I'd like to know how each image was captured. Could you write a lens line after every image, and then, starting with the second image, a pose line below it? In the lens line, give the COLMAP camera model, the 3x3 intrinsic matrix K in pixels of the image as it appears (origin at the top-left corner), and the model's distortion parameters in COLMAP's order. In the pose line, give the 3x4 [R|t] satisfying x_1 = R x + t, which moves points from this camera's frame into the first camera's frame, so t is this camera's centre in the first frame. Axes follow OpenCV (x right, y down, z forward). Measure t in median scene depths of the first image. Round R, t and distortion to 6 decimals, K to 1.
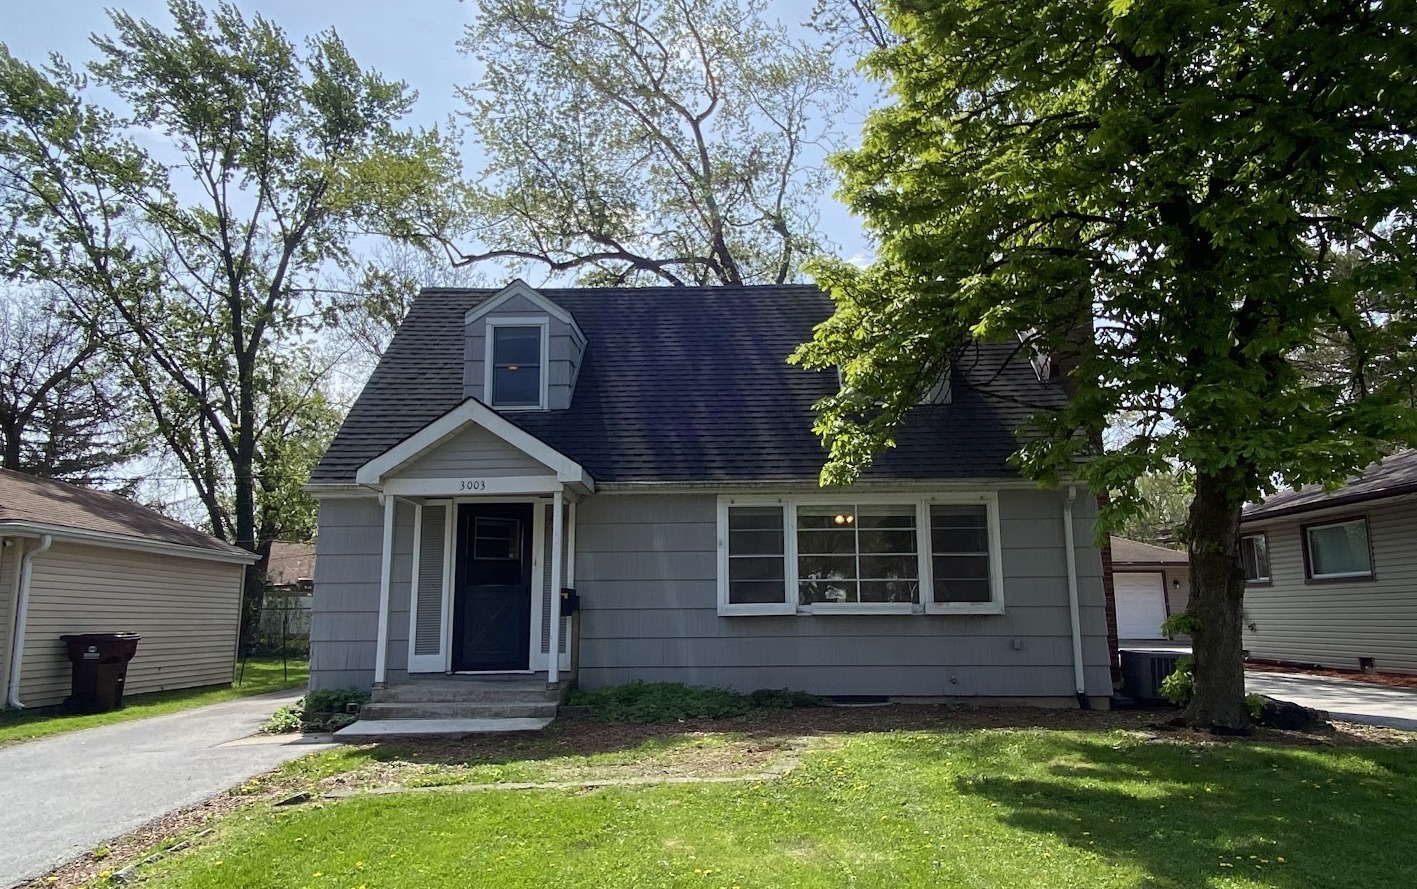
lens RADIAL K [[959.4, 0, 708.0], [0, 959.4, 471.2], [0, 0, 1]] dist [0.004831, -0.000224]
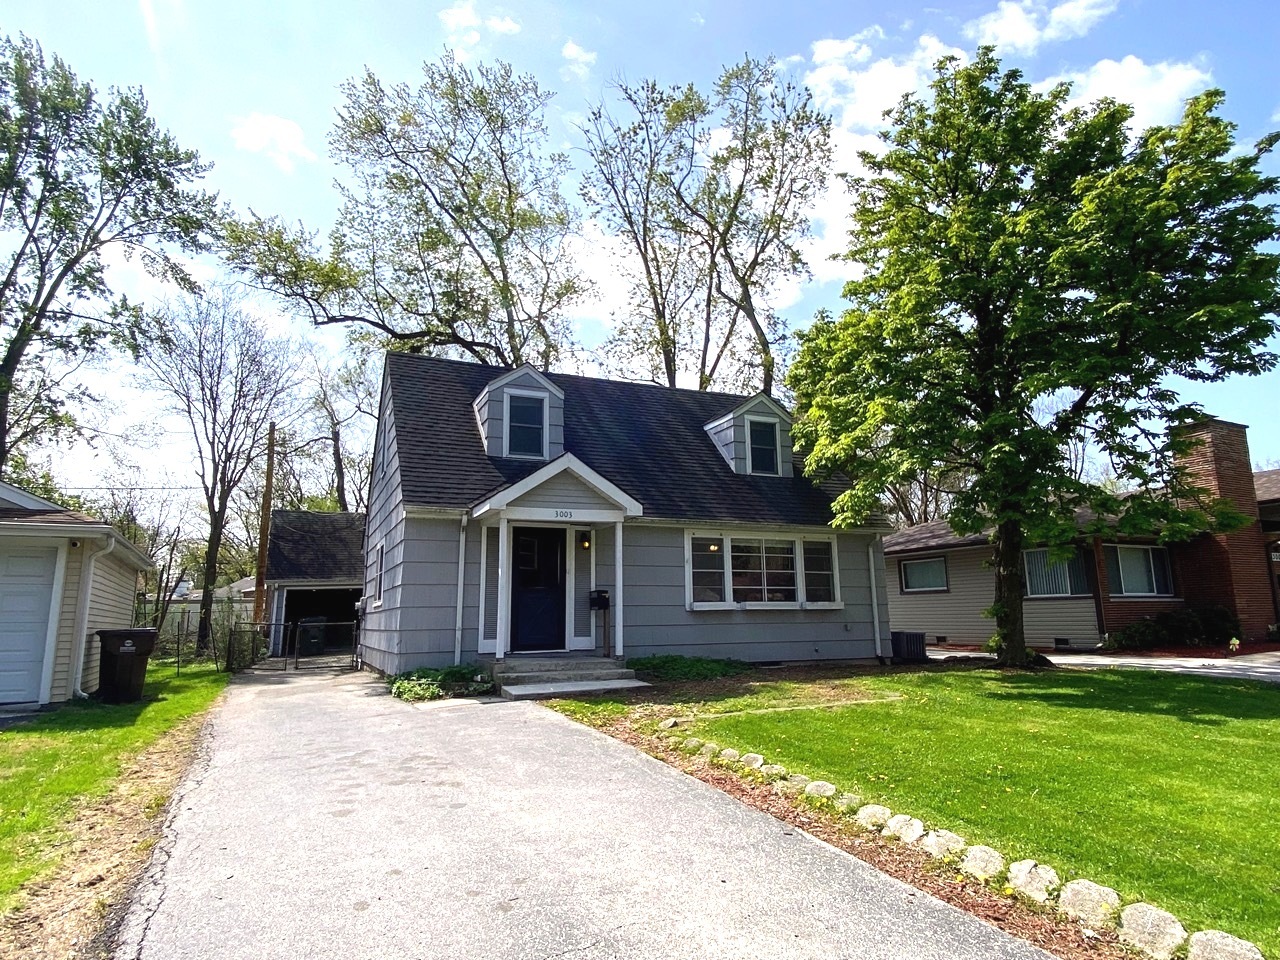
lens RADIAL K [[746.2, 0, 640.0], [0, 746.2, 480.0], [0, 0, 1]] dist [-0.005160, 0.000386]
pose [[0.911814, 0.071764, 0.404284, -0.533716], [-0.055920, 0.997138, -0.050881, 0.012260], [-0.406779, 0.023786, 0.913217, -0.031094]]
